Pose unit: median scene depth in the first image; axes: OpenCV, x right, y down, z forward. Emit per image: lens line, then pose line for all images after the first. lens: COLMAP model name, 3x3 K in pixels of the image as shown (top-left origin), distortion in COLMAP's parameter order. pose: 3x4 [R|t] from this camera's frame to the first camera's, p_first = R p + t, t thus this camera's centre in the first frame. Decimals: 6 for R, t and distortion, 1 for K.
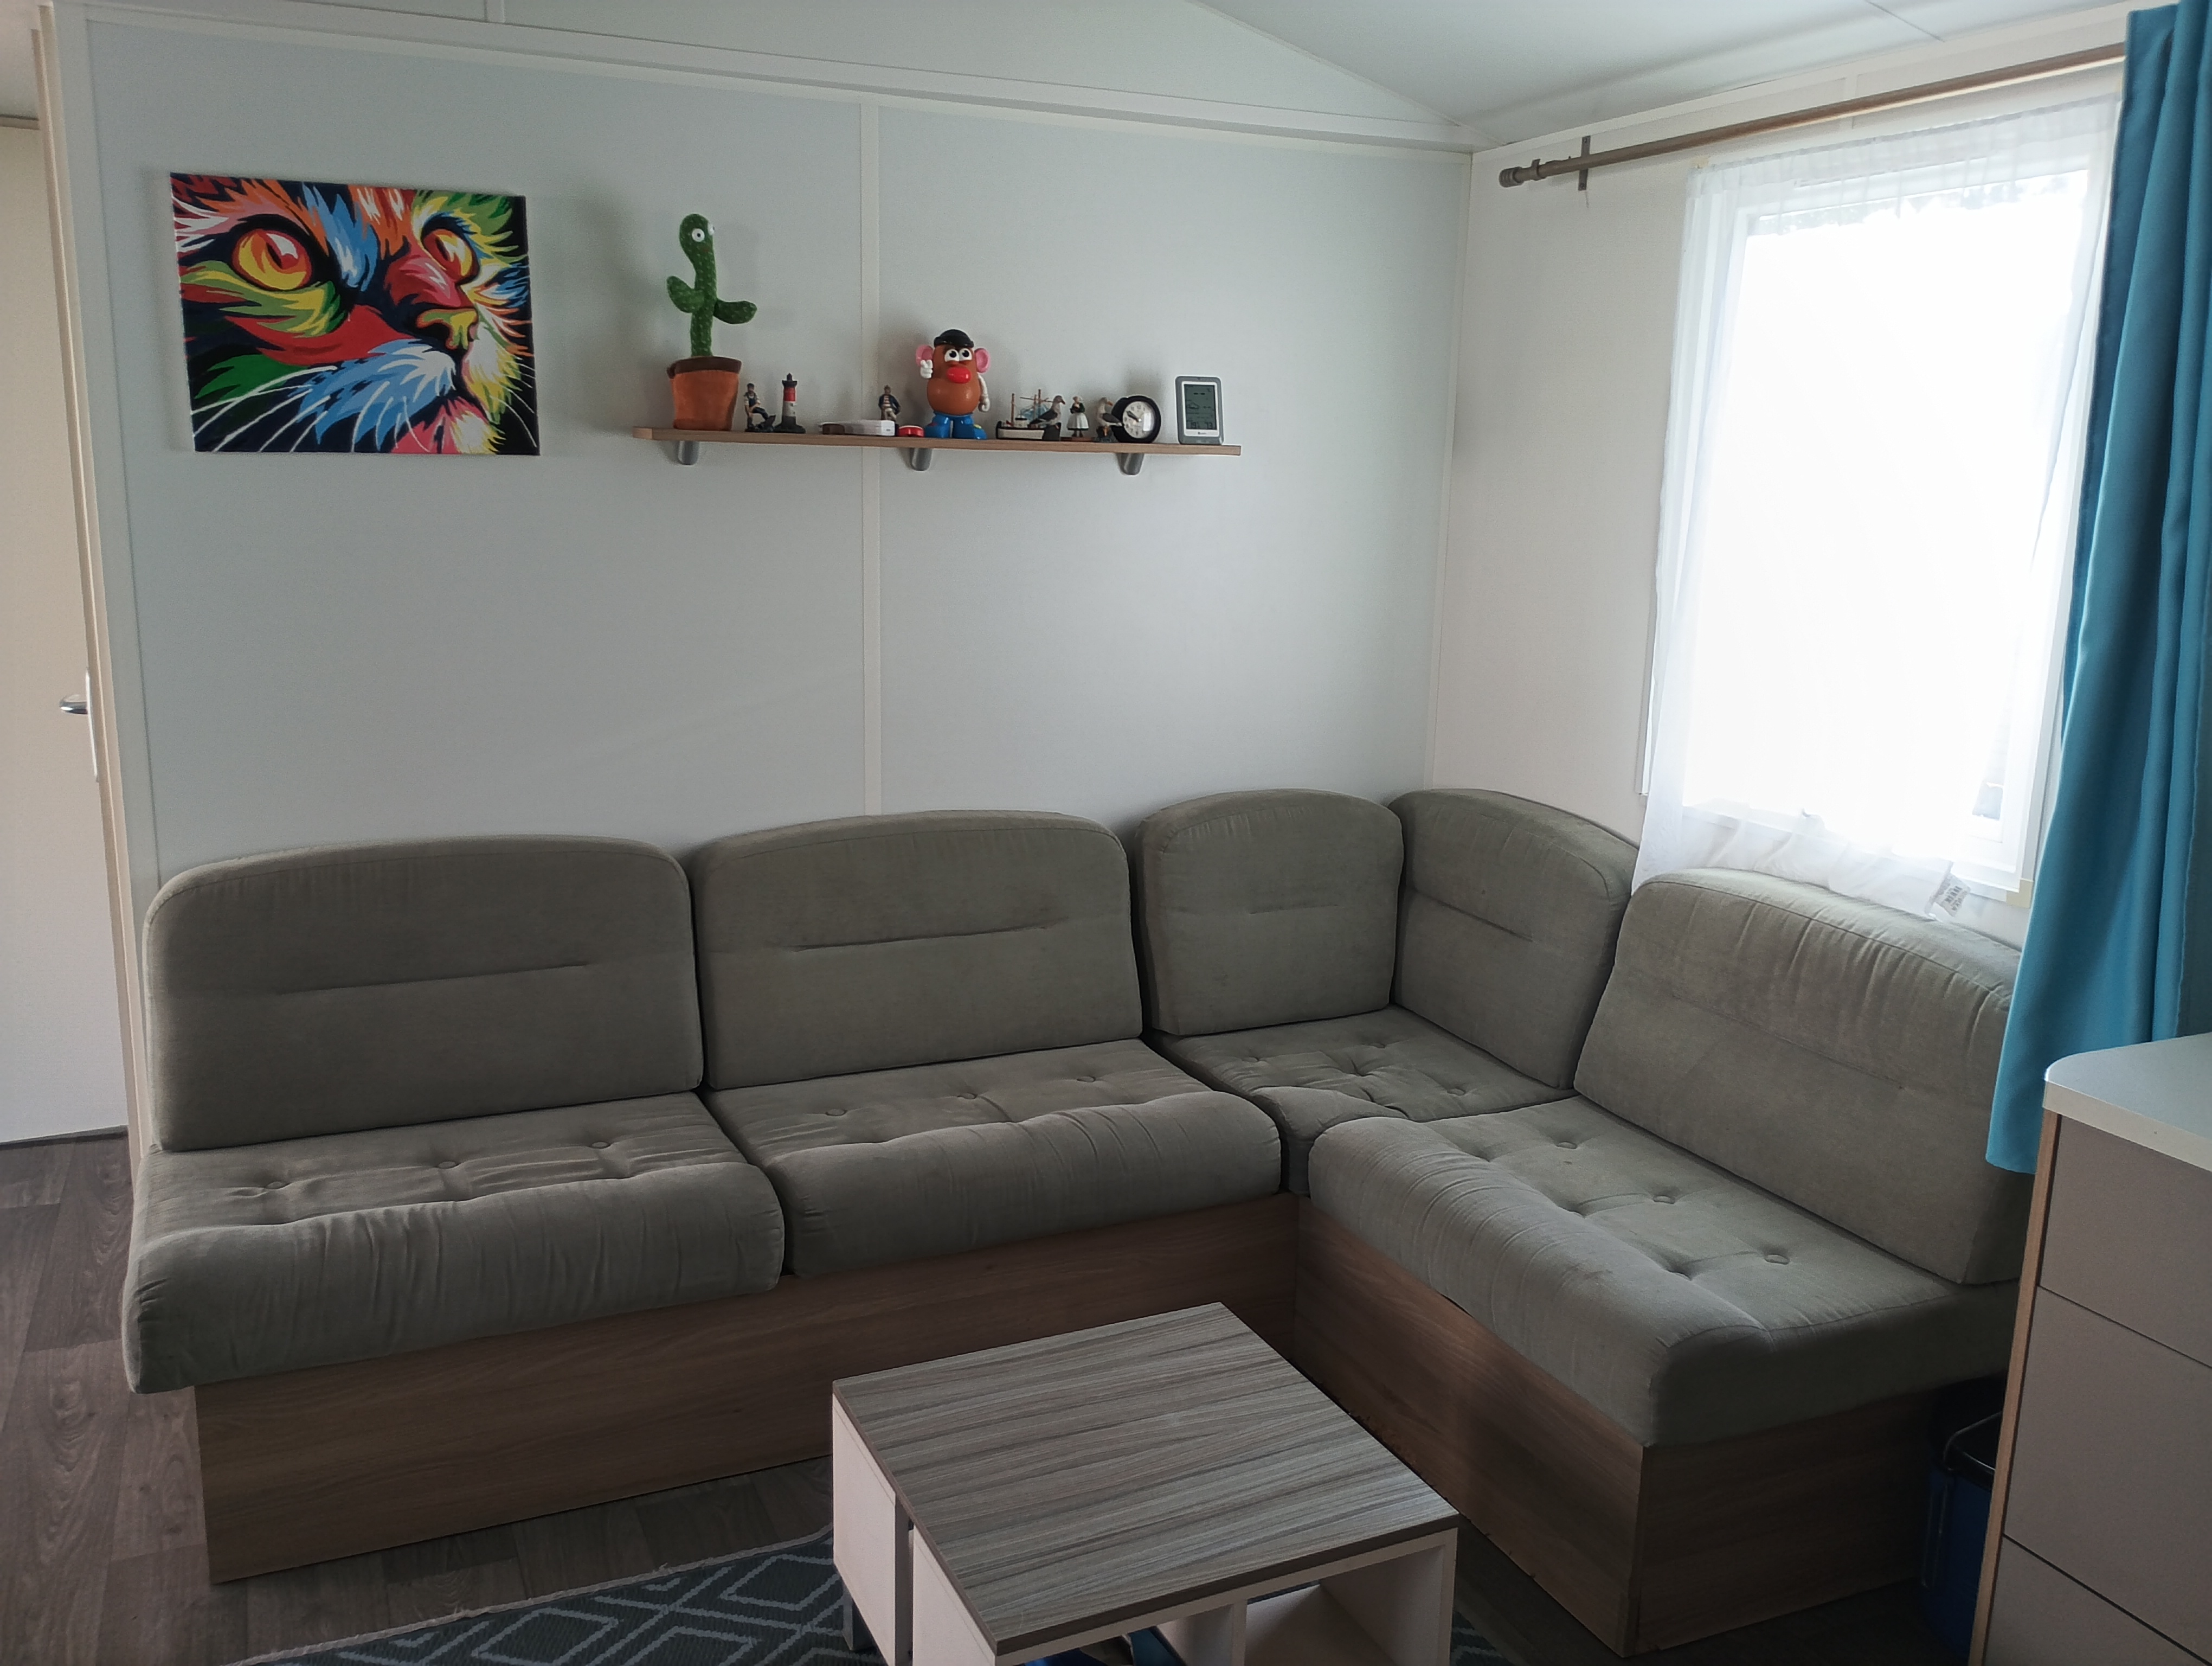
lens RADIAL K [[1828.6, 0, 1106.0], [0, 1828.6, 833.0], [0, 0, 1]] dist [0.067812, -0.080788]
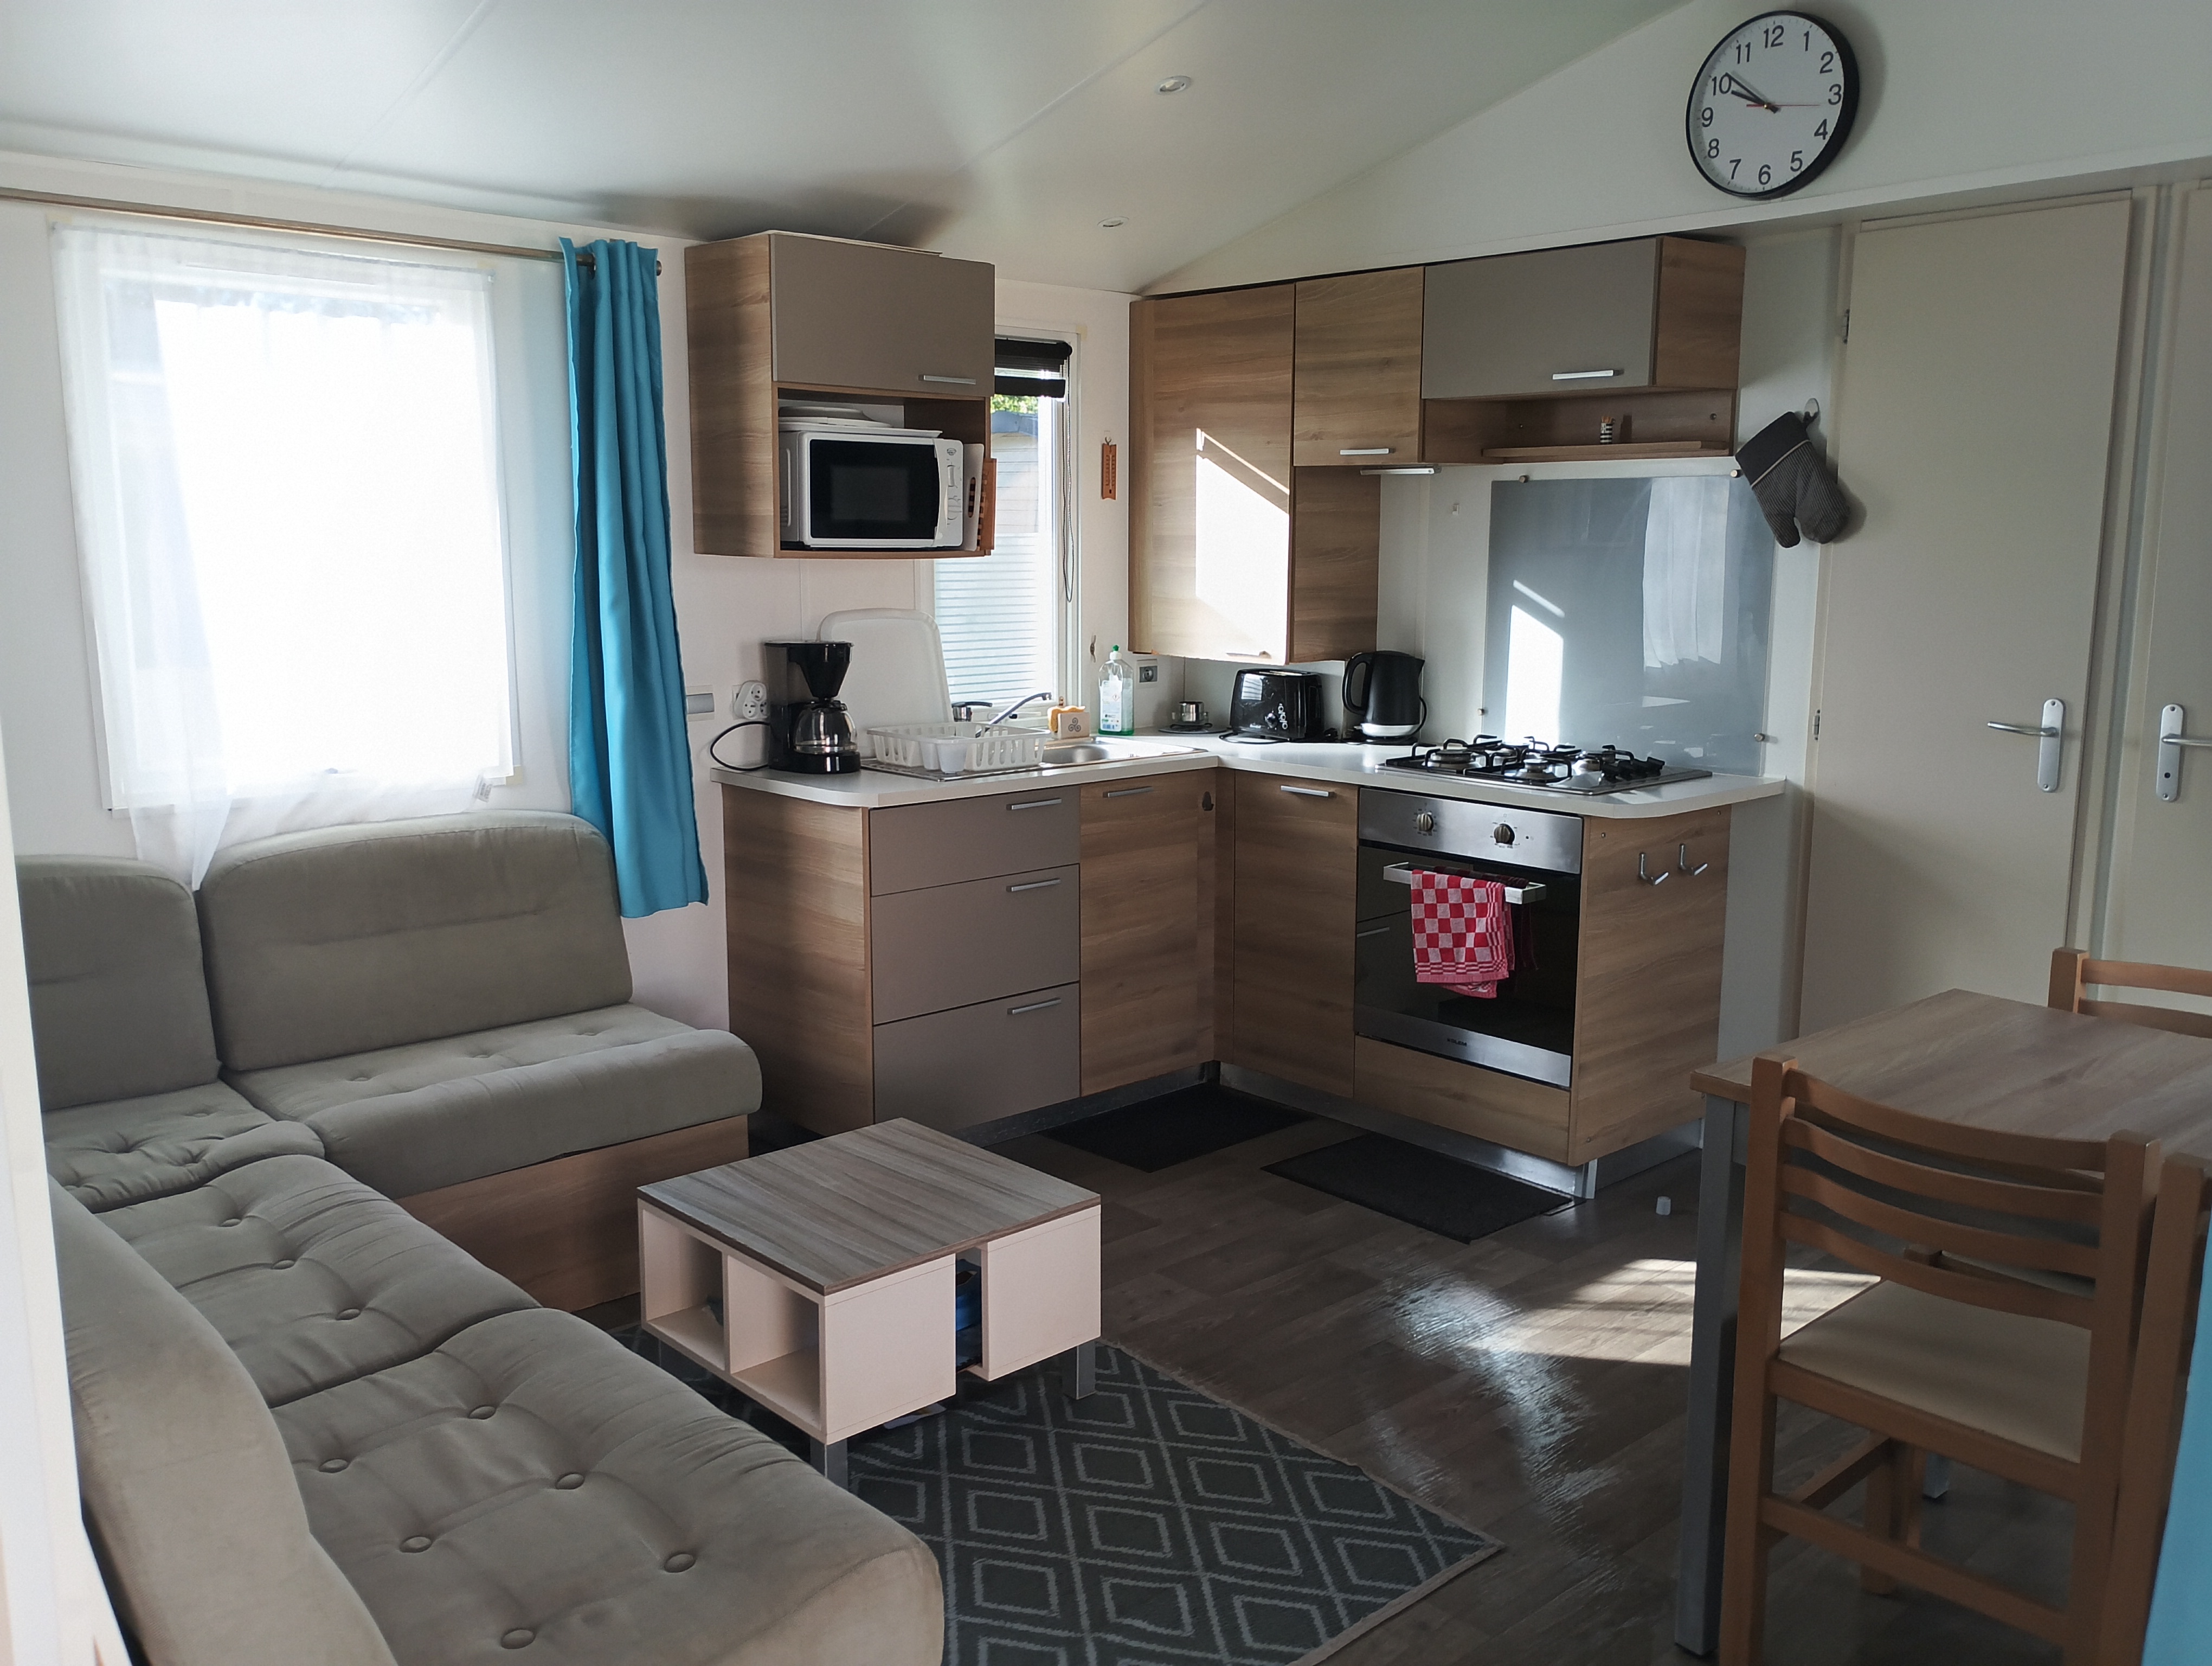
lens RADIAL K [[1828.6, 0, 1106.0], [0, 1828.6, 833.0], [0, 0, 1]] dist [0.067812, -0.080788]
pose [[-0.301909, -0.173173, 0.937477, -1.080589], [0.187682, 0.953322, 0.236541, -0.189739], [-0.934680, 0.247361, -0.255315, 0.916006]]
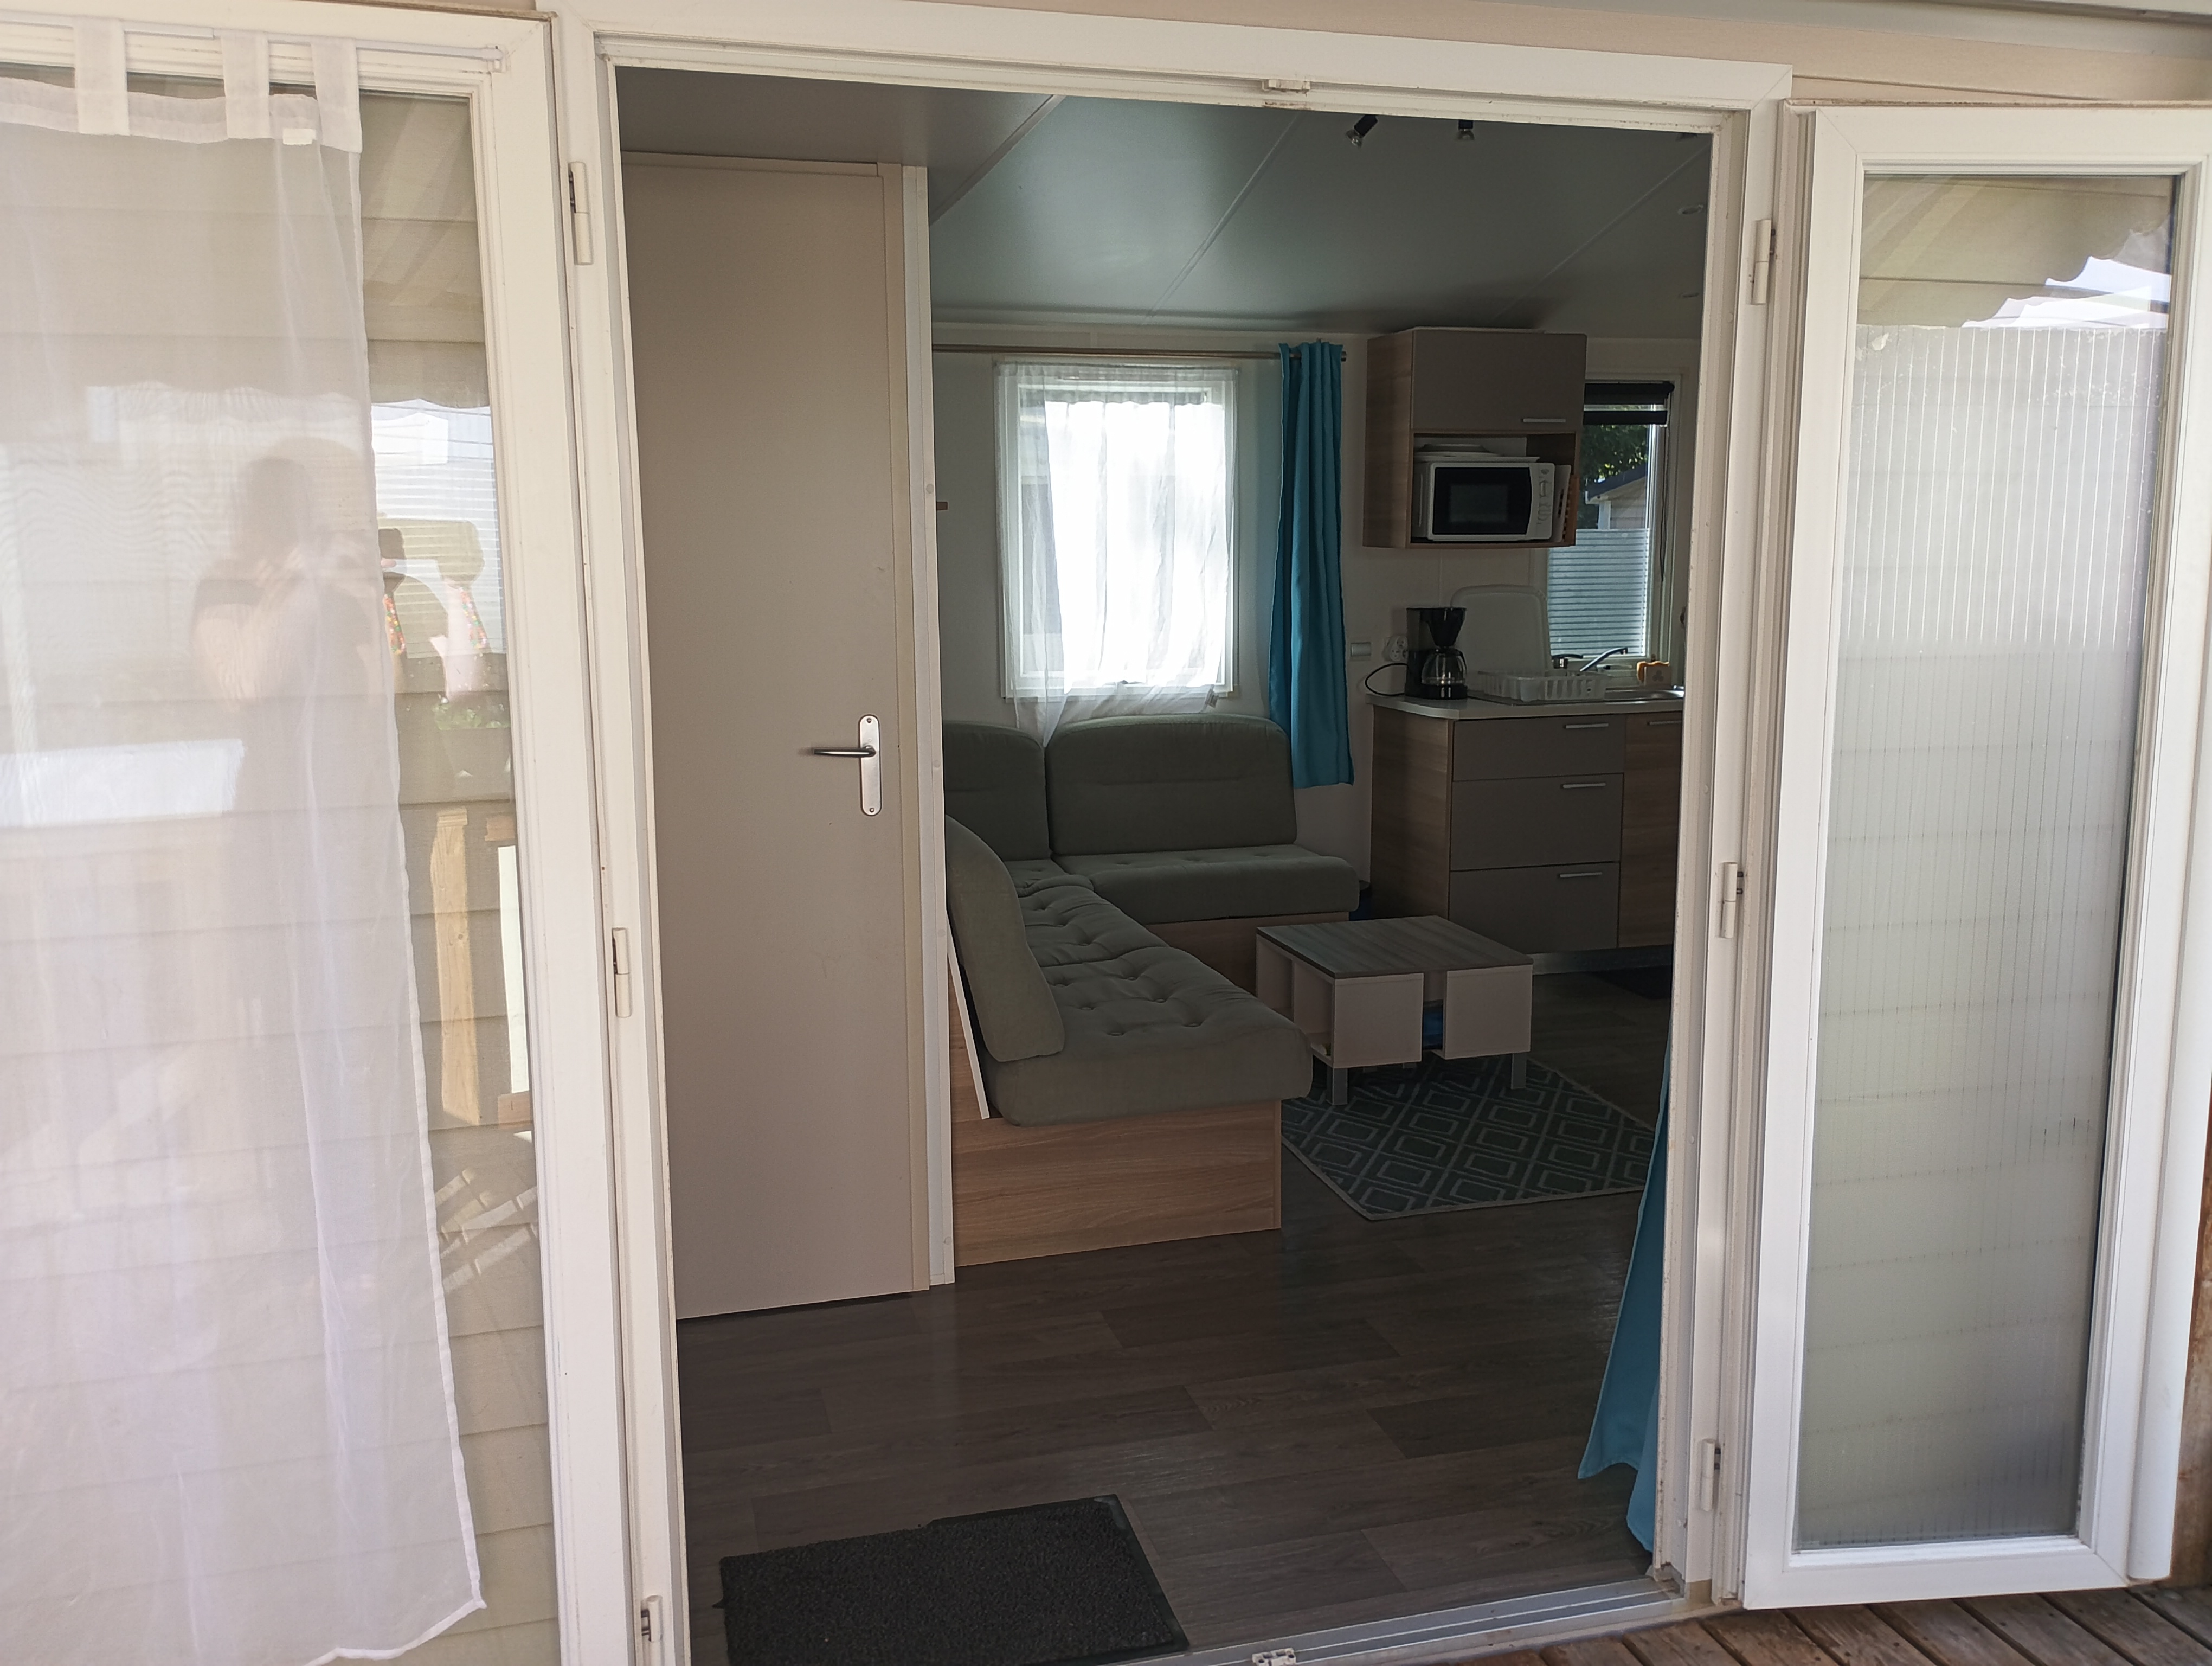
lens RADIAL K [[1828.6, 0, 1106.0], [0, 1828.6, 833.0], [0, 0, 1]] dist [0.067812, -0.080788]
pose [[0.159514, -0.180858, 0.970487, -1.817578], [0.211834, 0.966446, 0.145287, -0.166493], [-0.964200, 0.182407, 0.192473, 0.715336]]
